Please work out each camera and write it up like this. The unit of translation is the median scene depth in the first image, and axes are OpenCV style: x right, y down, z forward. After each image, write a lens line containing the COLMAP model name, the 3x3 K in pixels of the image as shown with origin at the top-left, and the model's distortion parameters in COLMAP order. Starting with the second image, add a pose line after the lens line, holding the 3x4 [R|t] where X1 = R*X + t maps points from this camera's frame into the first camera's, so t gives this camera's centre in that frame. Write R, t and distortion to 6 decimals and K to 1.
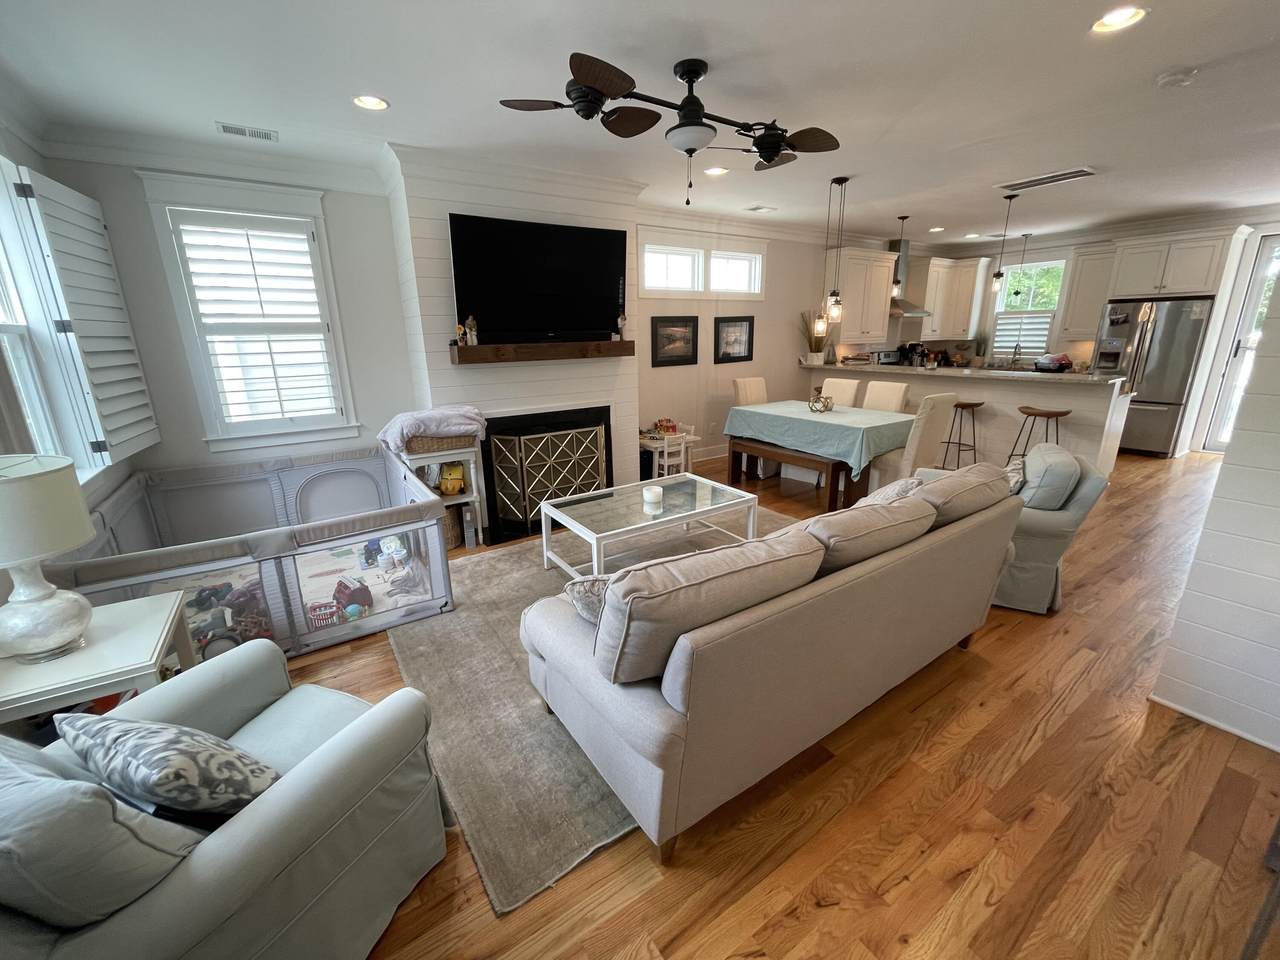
lens RADIAL K [[519.9, 0, 636.2], [0, 519.9, 476.3], [0, 0, 1]] dist [0.000130, -0.000826]
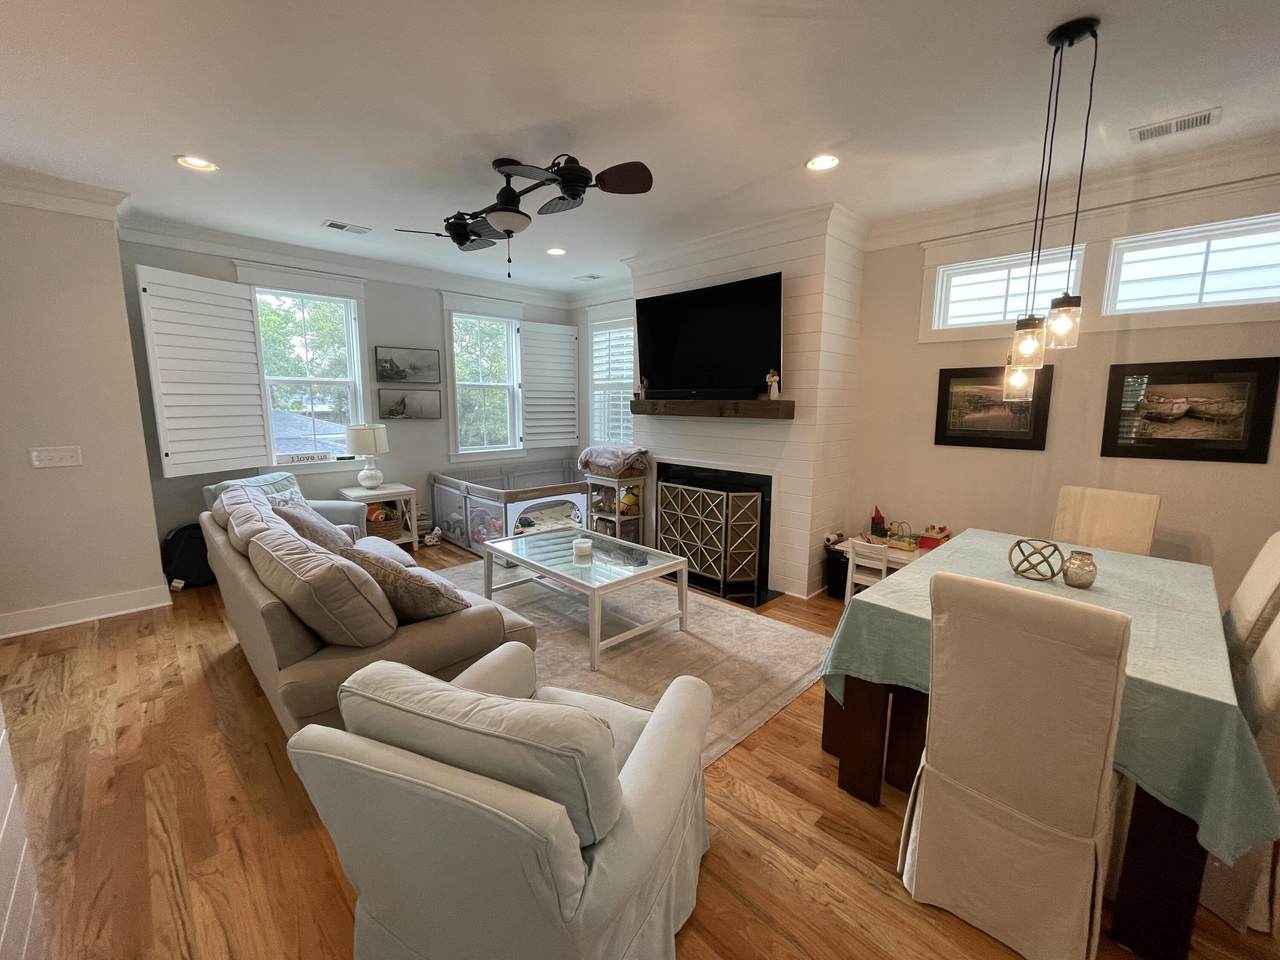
lens RADIAL K [[519.9, 0, 636.2], [0, 519.9, 476.3], [0, 0, 1]] dist [0.000130, -0.000826]
pose [[0.180344, 0.163337, -0.969947, 0.732961], [-0.271840, 0.955984, 0.110442, -0.172271], [0.945293, 0.243753, 0.216808, 0.624135]]
